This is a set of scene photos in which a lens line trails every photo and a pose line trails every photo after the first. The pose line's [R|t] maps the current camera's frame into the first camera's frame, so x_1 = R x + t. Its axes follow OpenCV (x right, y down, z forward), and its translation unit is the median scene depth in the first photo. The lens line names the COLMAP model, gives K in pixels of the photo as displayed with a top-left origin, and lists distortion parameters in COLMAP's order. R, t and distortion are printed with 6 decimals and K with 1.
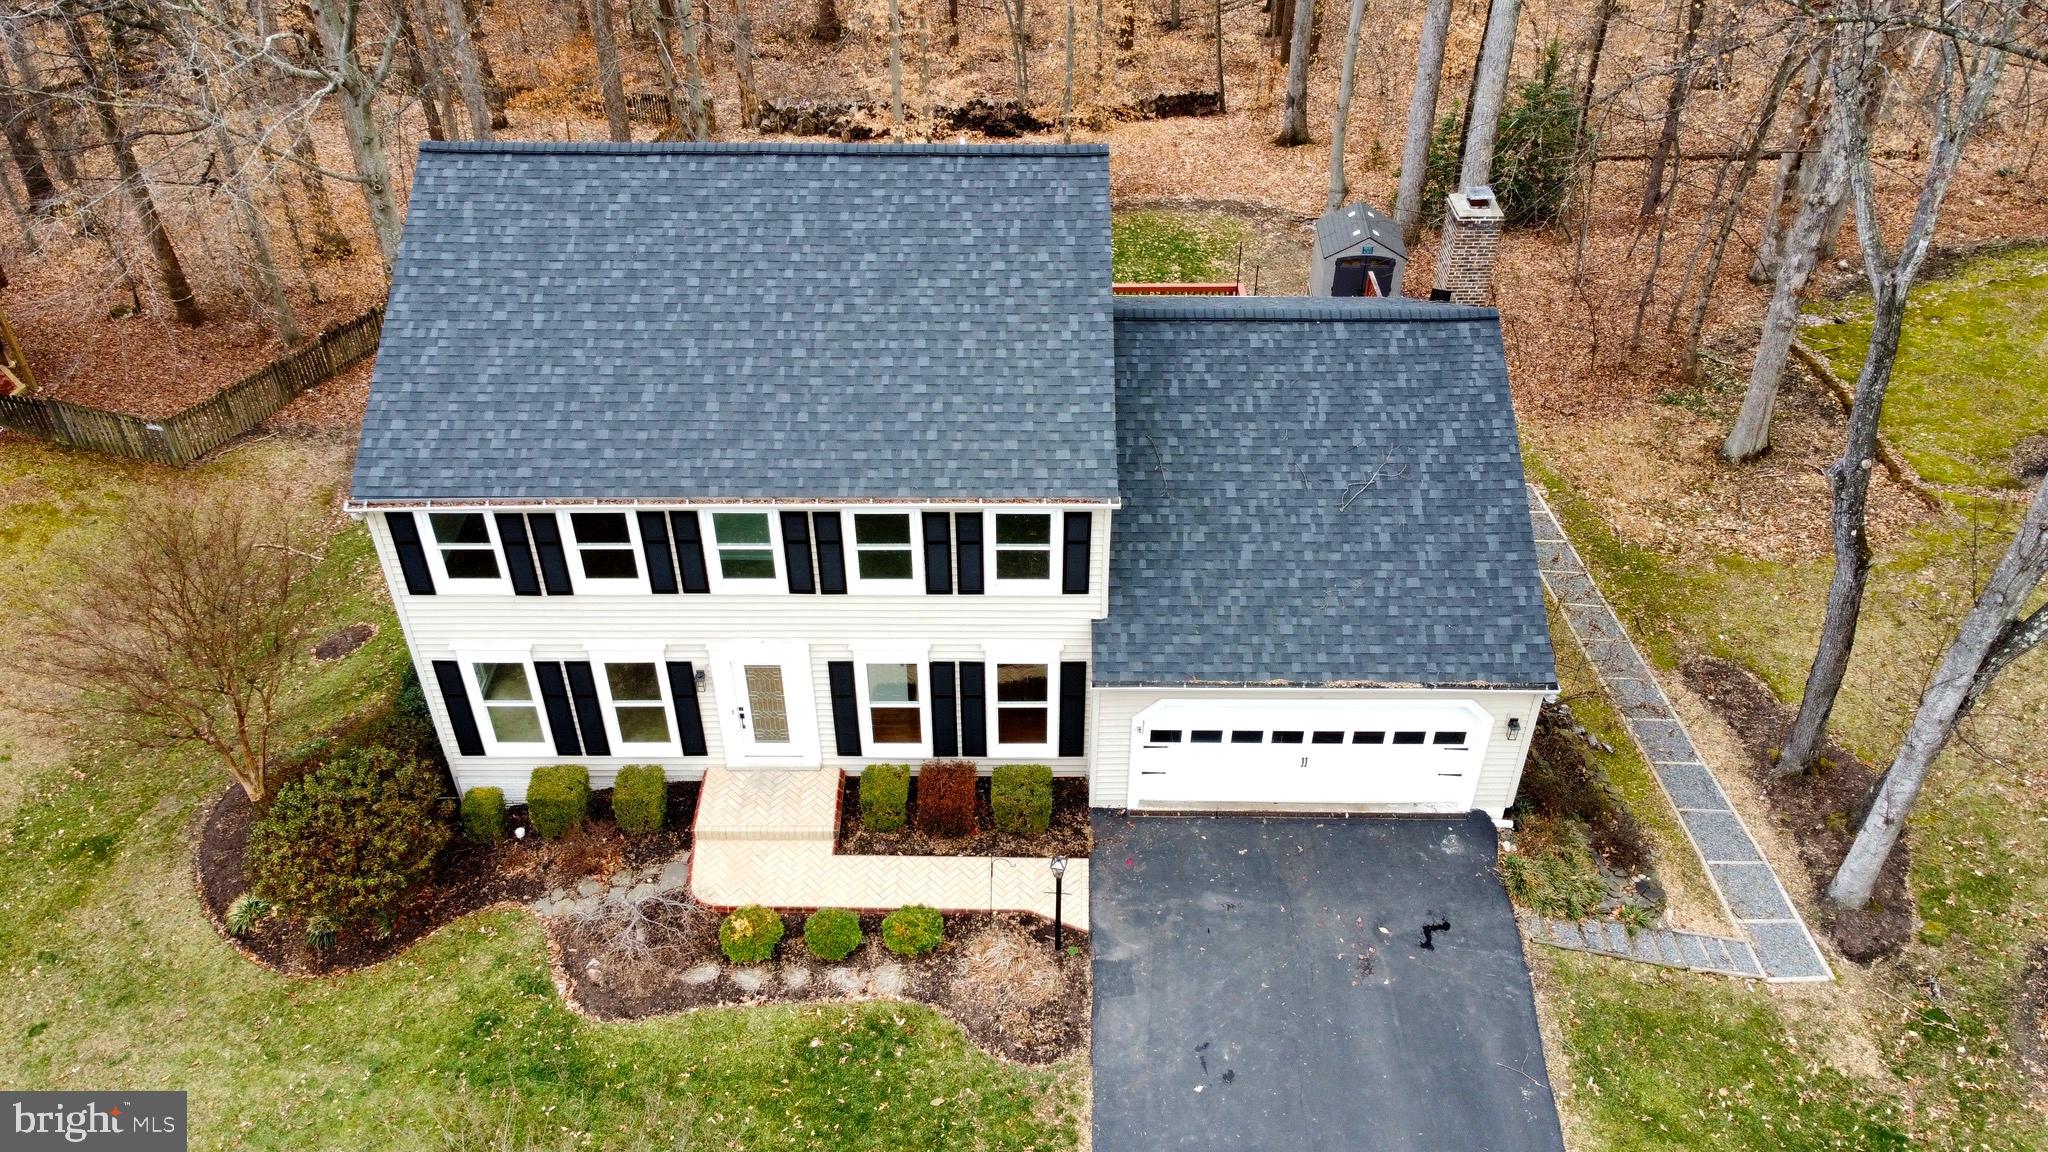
lens RADIAL K [[1555.2, 0, 1021.0], [0, 1555.2, 576.9], [0, 0, 1]] dist [0.002145, -0.005467]
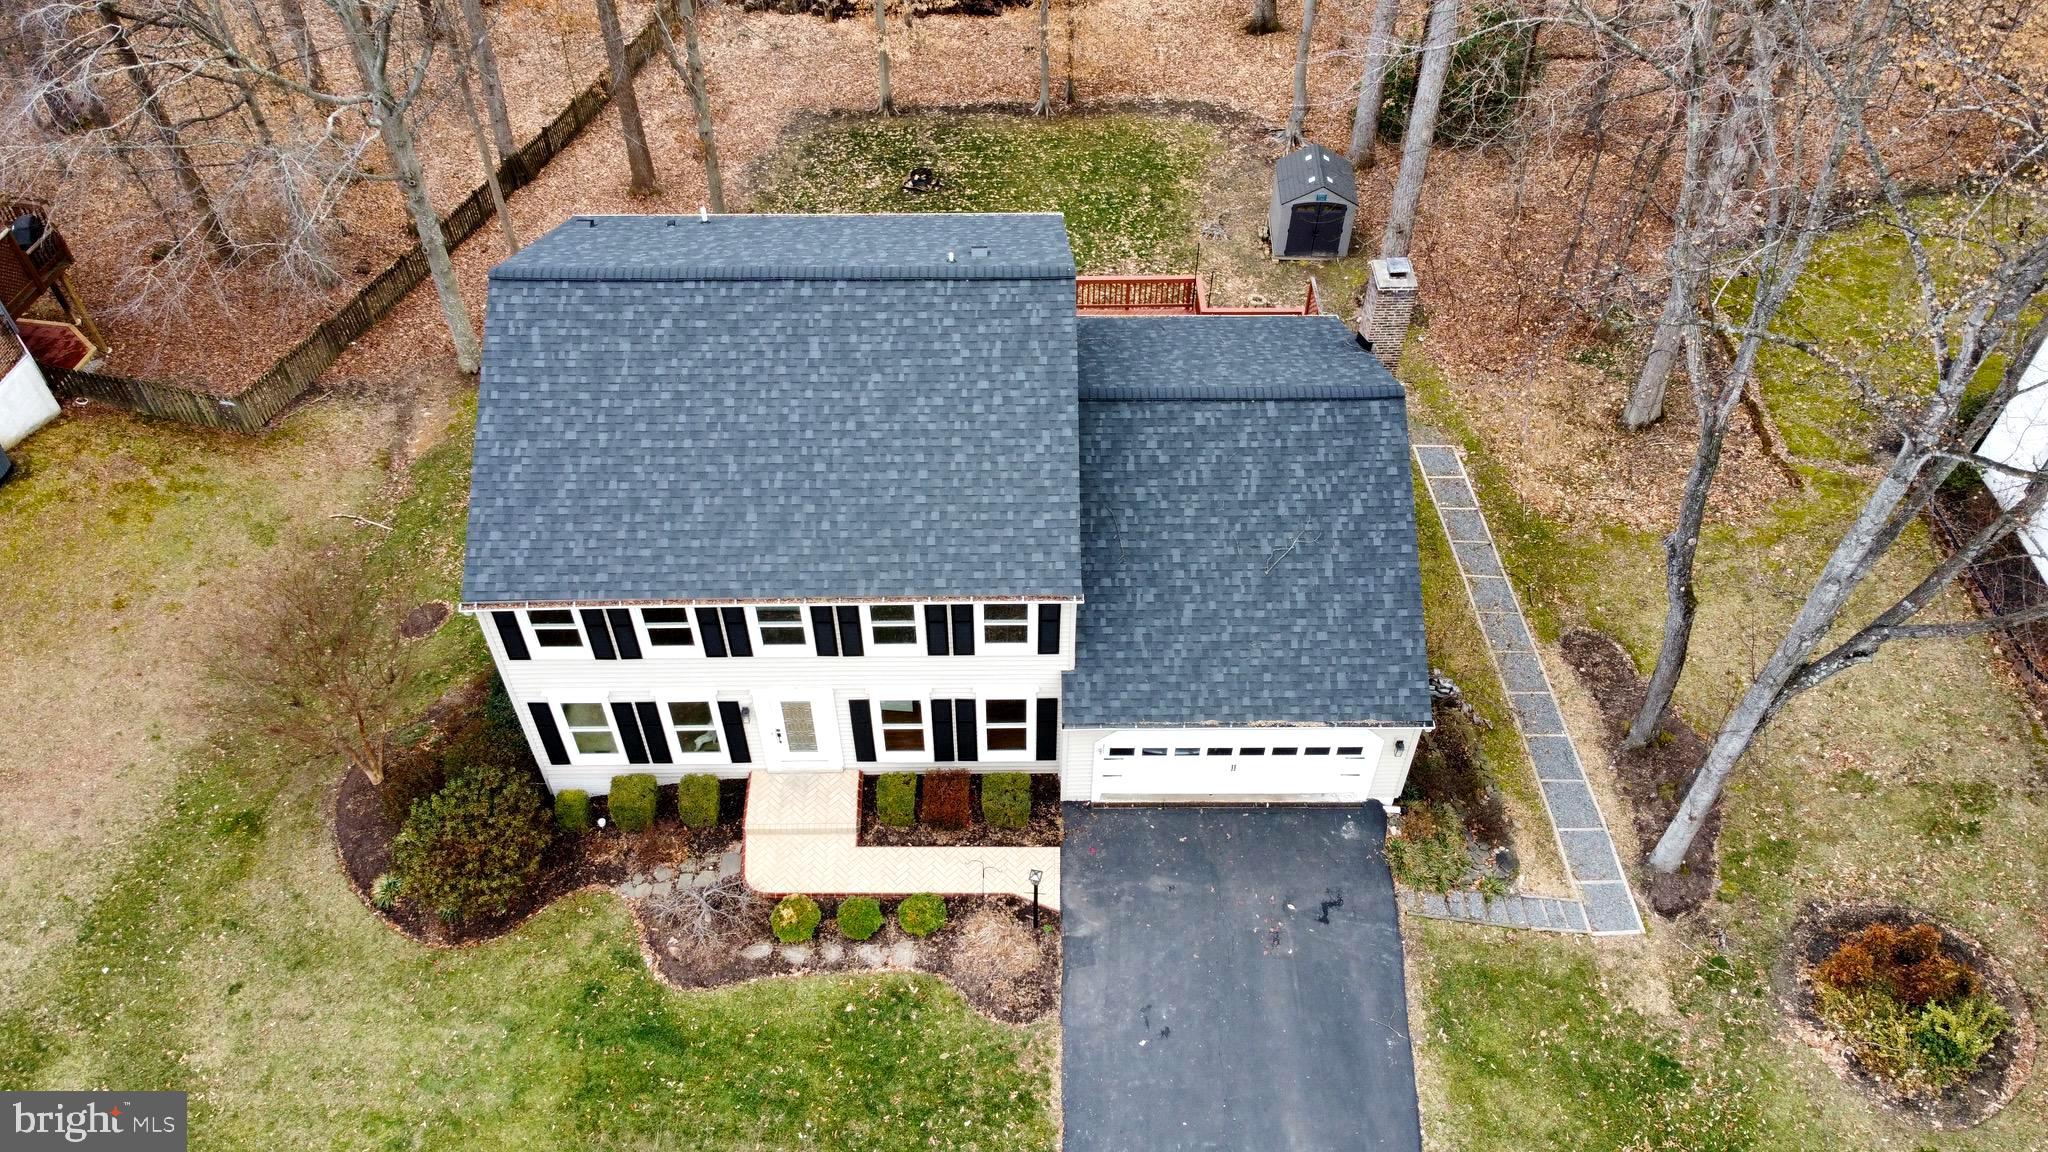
lens RADIAL K [[1555.2, 0, 1021.7], [0, 1555.2, 577.0], [0, 0, 1]] dist [0.002145, -0.005467]
pose [[0.999908, -0.008620, 0.010463, 0.001273], [0.006706, 0.985264, 0.170907, -0.253578], [-0.011782, -0.170821, 0.985232, -0.203910]]
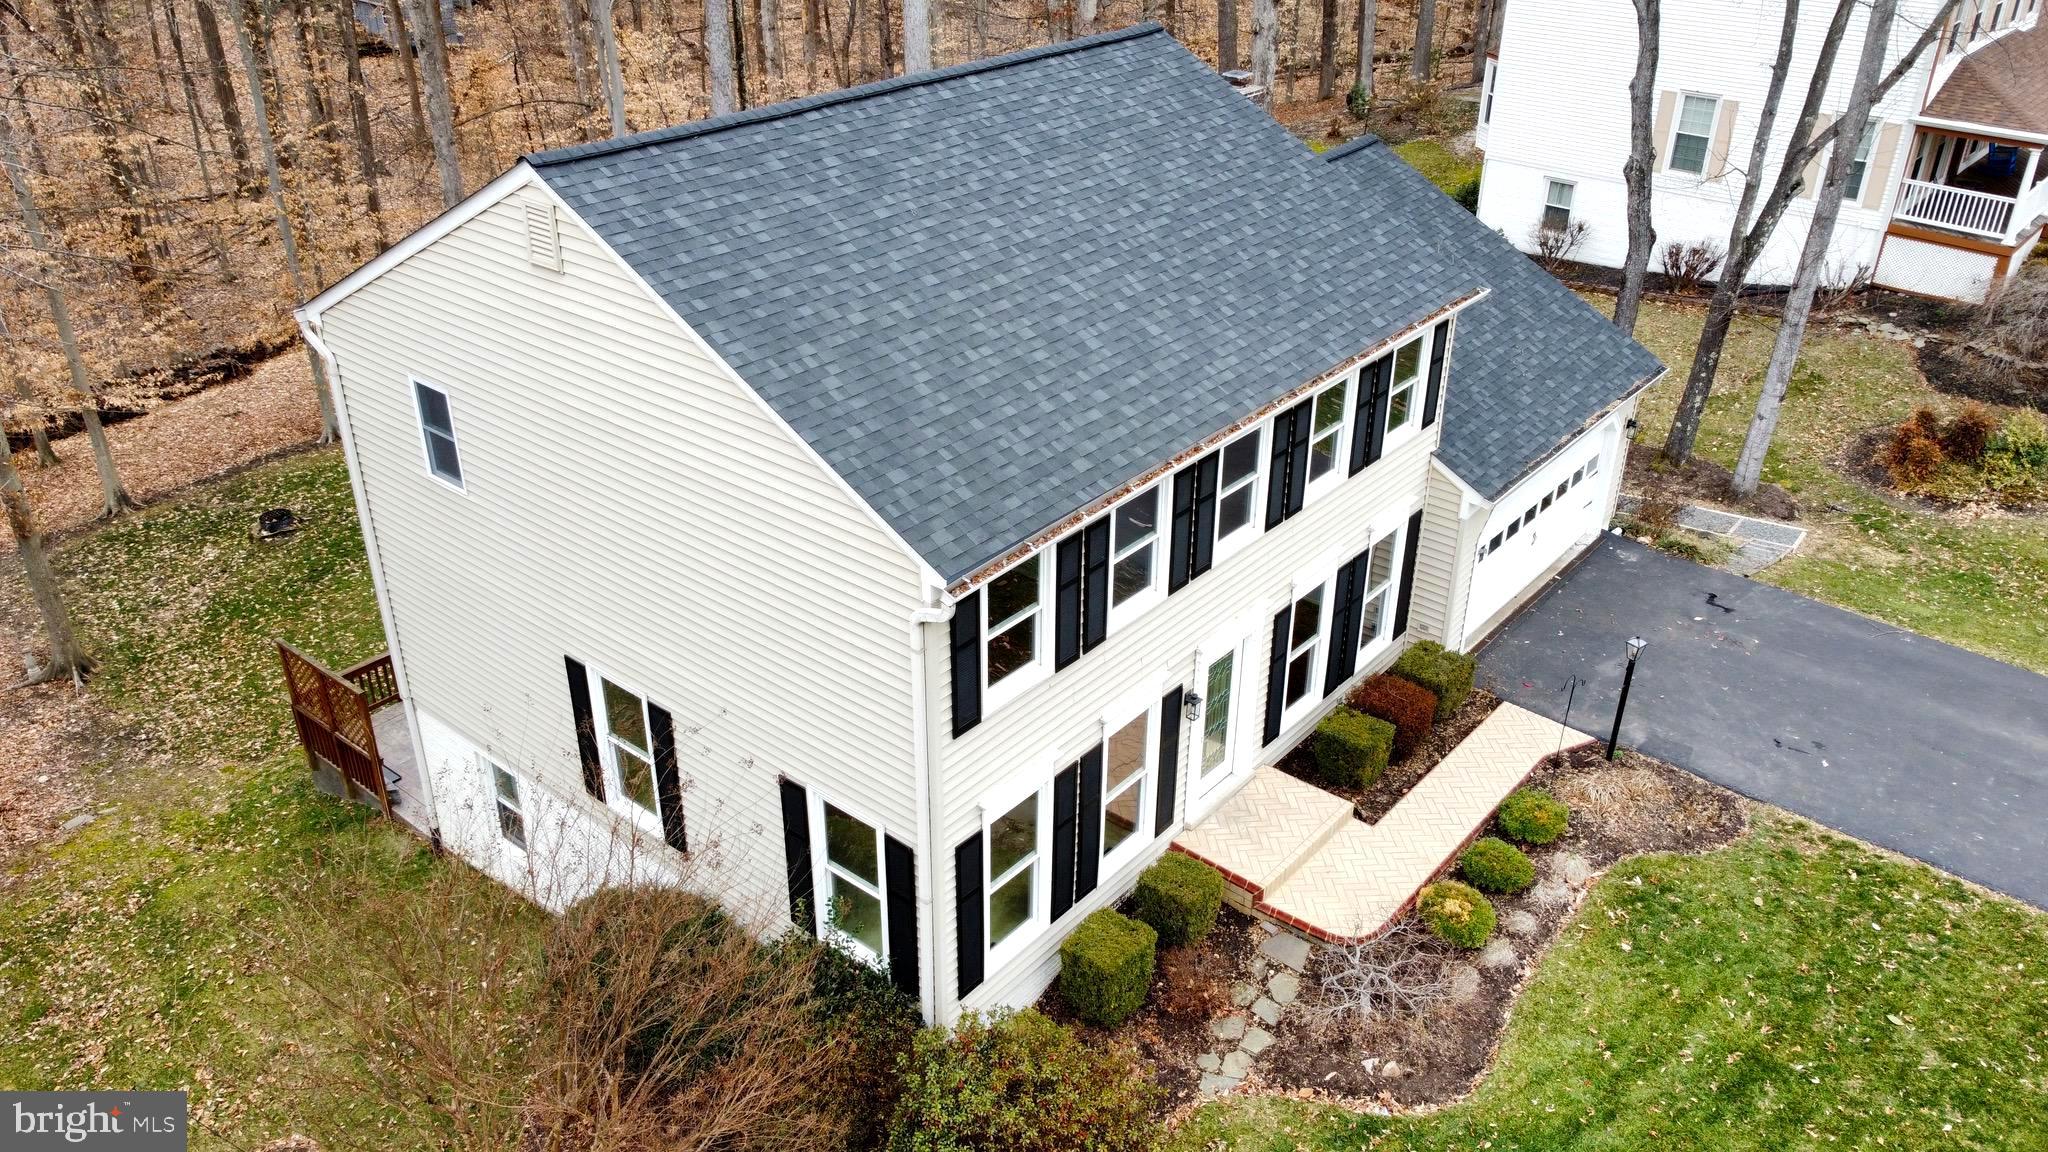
lens RADIAL K [[1555.2, 0, 1024.3], [0, 1555.2, 572.8], [0, 0, 1]] dist [0.002145, -0.005467]
pose [[0.637654, -0.368975, 0.676206, -0.761127], [0.479773, 0.877004, 0.026121, -0.050647], [-0.602673, 0.307770, 0.736249, 0.469593]]
